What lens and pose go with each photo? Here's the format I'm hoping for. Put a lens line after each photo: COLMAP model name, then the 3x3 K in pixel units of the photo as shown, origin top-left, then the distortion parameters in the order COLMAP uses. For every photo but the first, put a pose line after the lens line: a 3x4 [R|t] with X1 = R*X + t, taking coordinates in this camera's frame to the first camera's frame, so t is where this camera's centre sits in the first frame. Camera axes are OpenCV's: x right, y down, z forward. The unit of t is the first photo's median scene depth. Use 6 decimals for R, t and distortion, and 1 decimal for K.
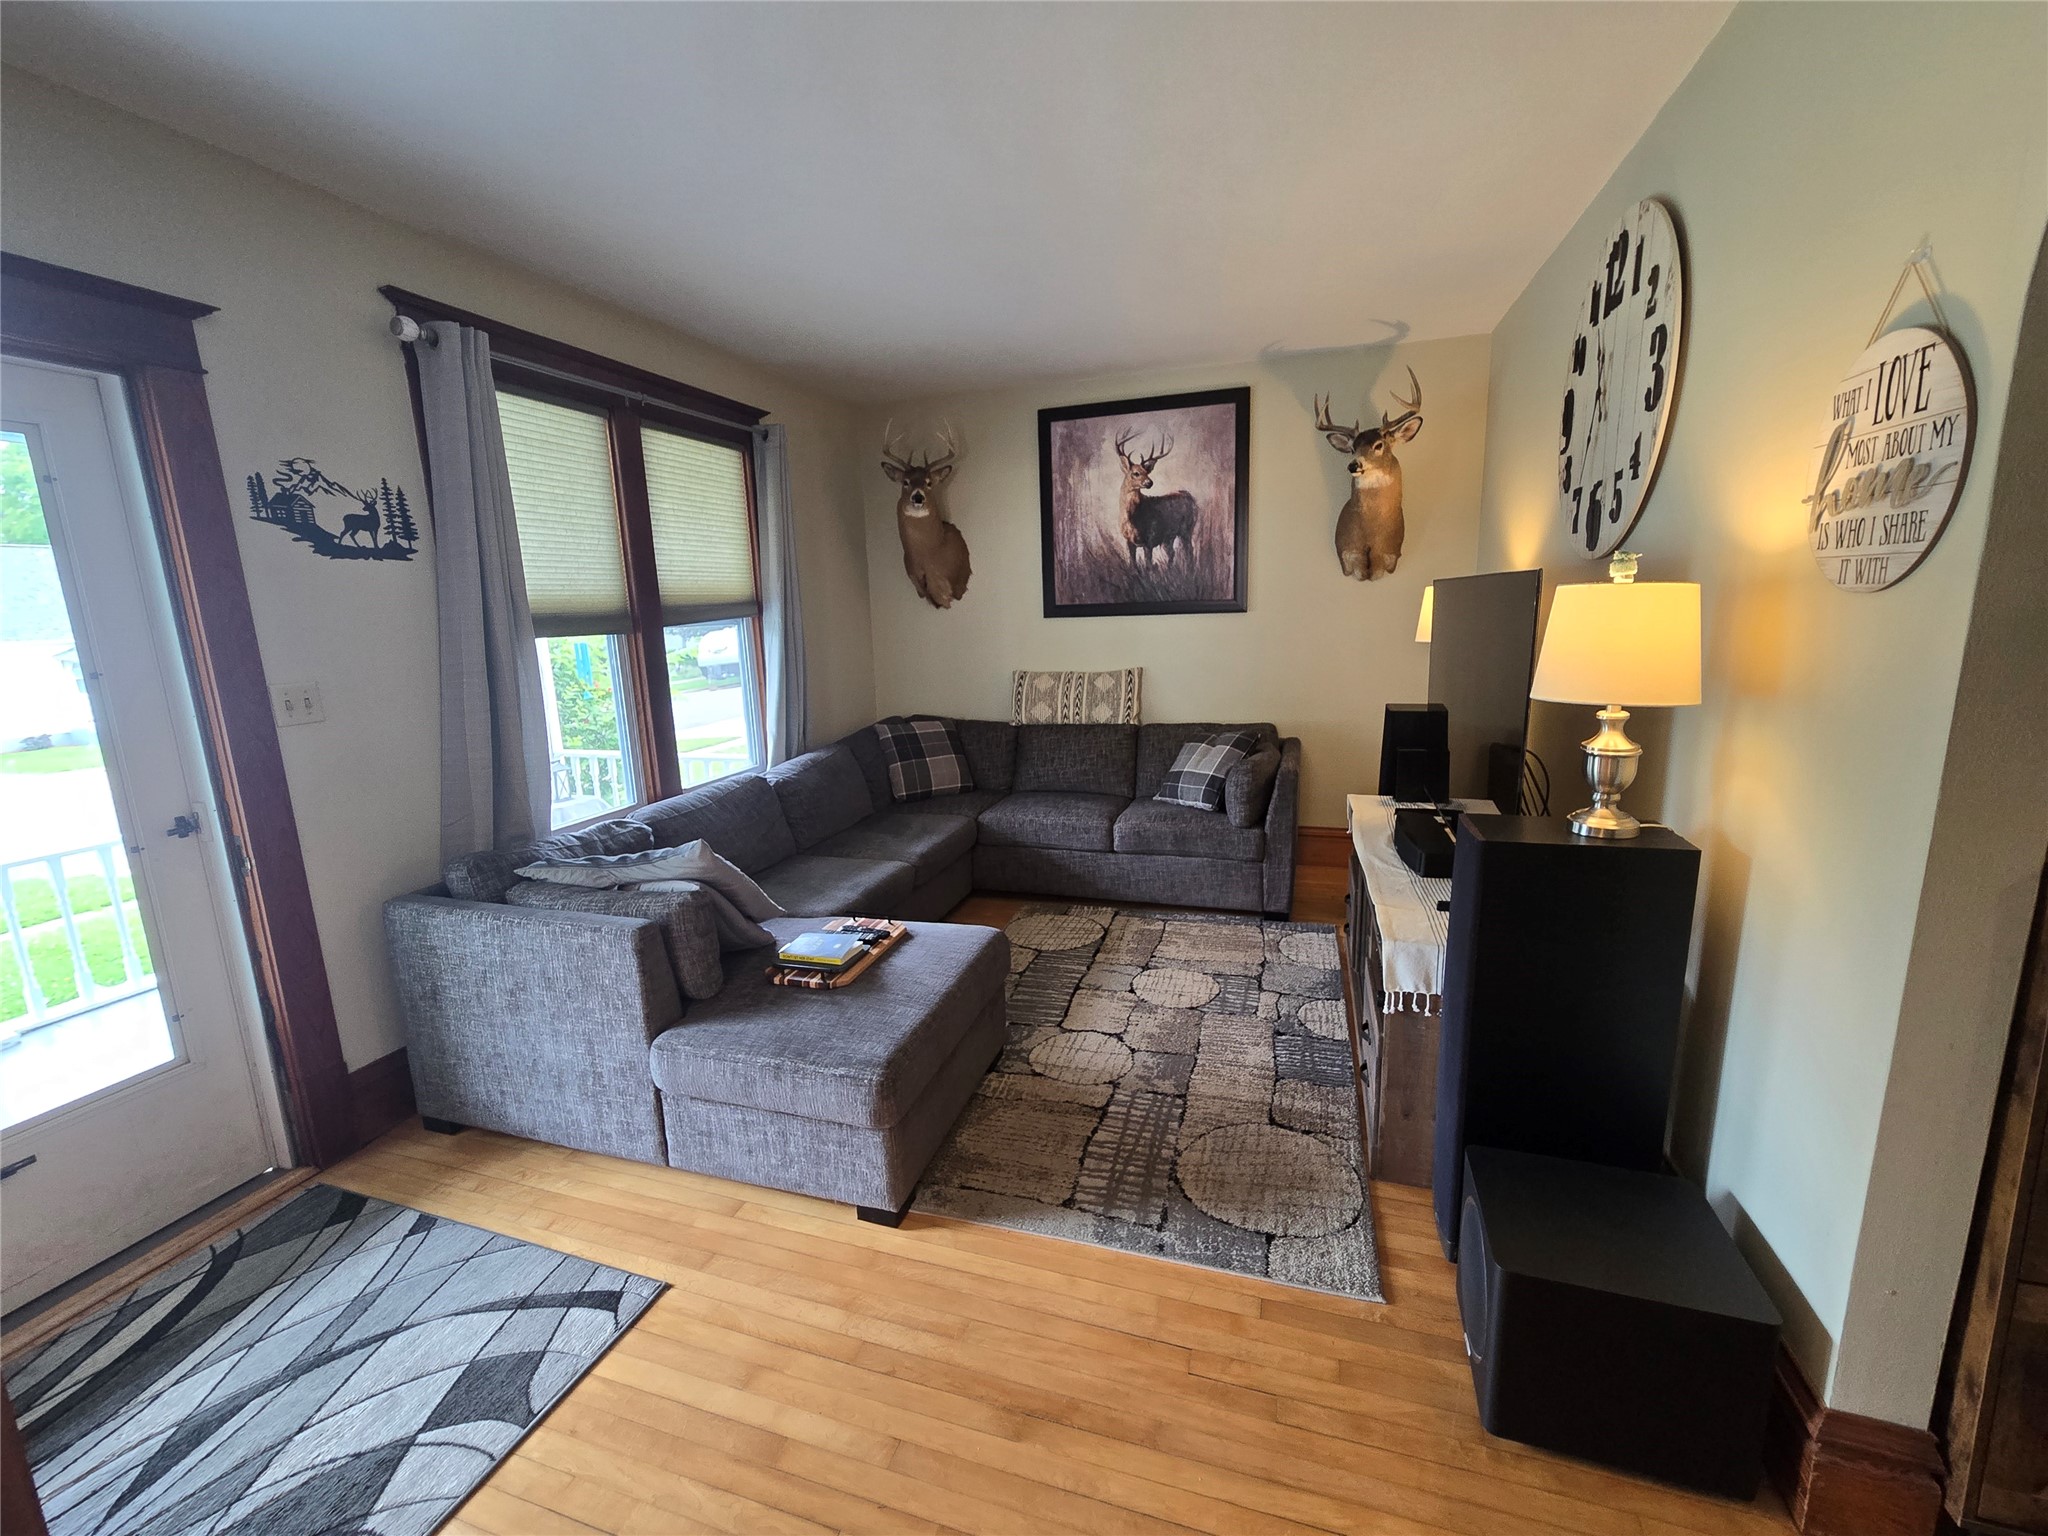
lens RADIAL K [[846.6, 0, 1028.5], [0, 846.6, 759.8], [0, 0, 1]] dist [-0.000116, 0.000069]
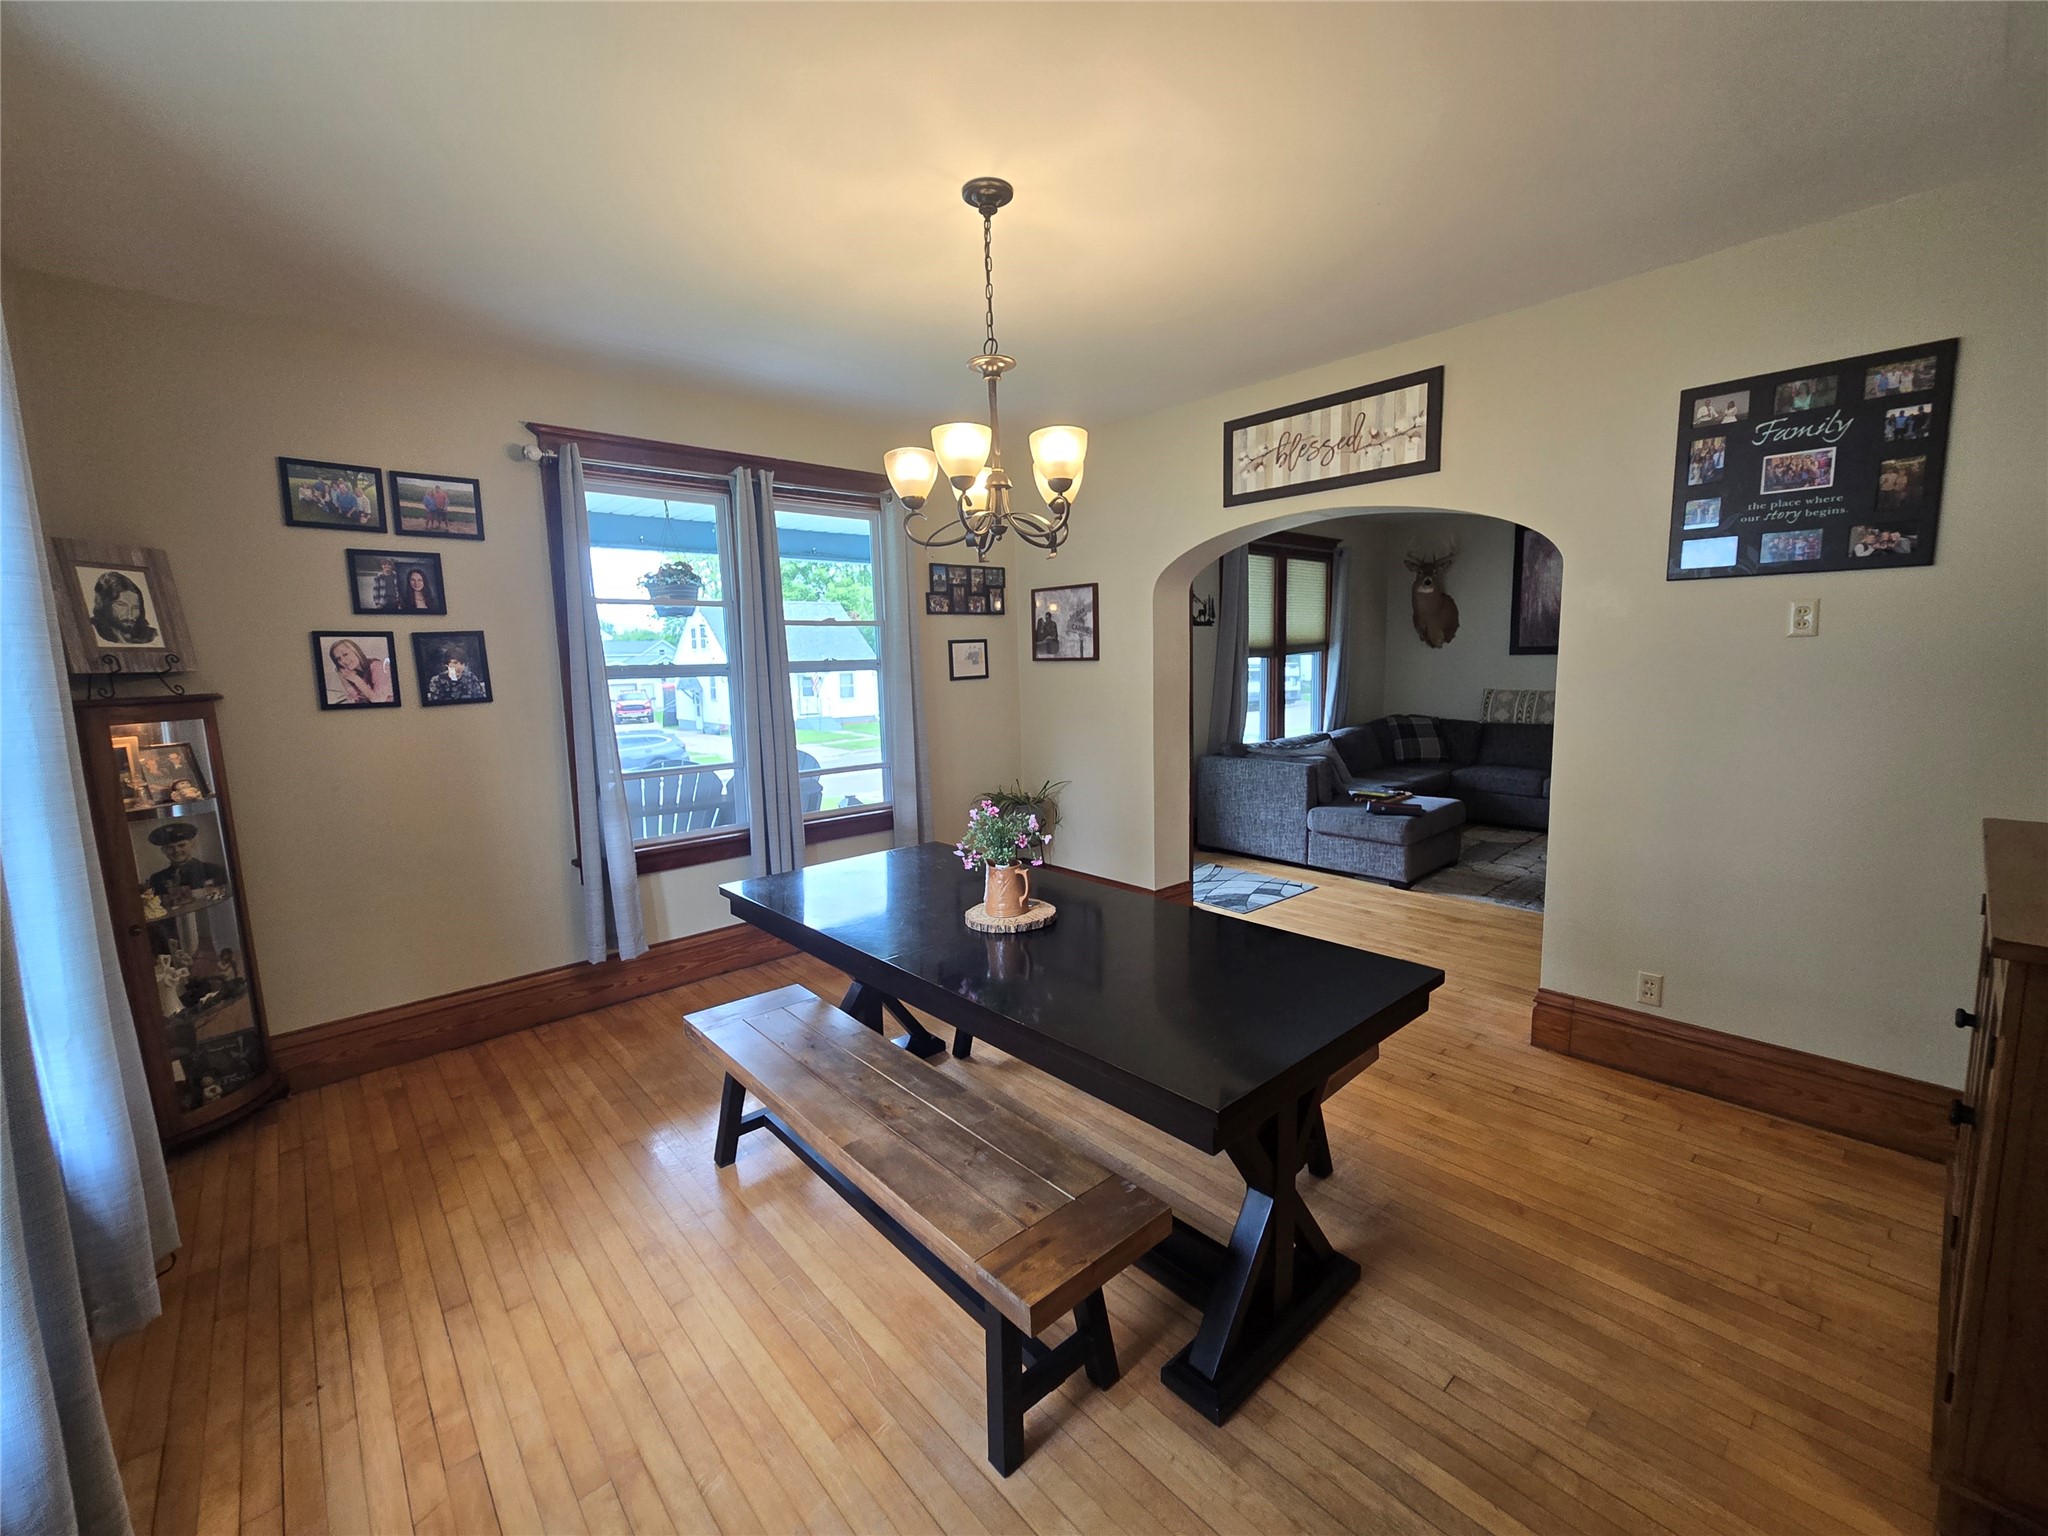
lens RADIAL K [[846.6, 0, 1028.5], [0, 846.6, 759.8], [0, 0, 1]] dist [-0.000116, 0.000069]
pose [[0.865375, 0.075862, -0.495350, 0.065529], [-0.098766, 0.994906, -0.020177, 0.234655], [0.491296, 0.066384, 0.868459, -1.267772]]
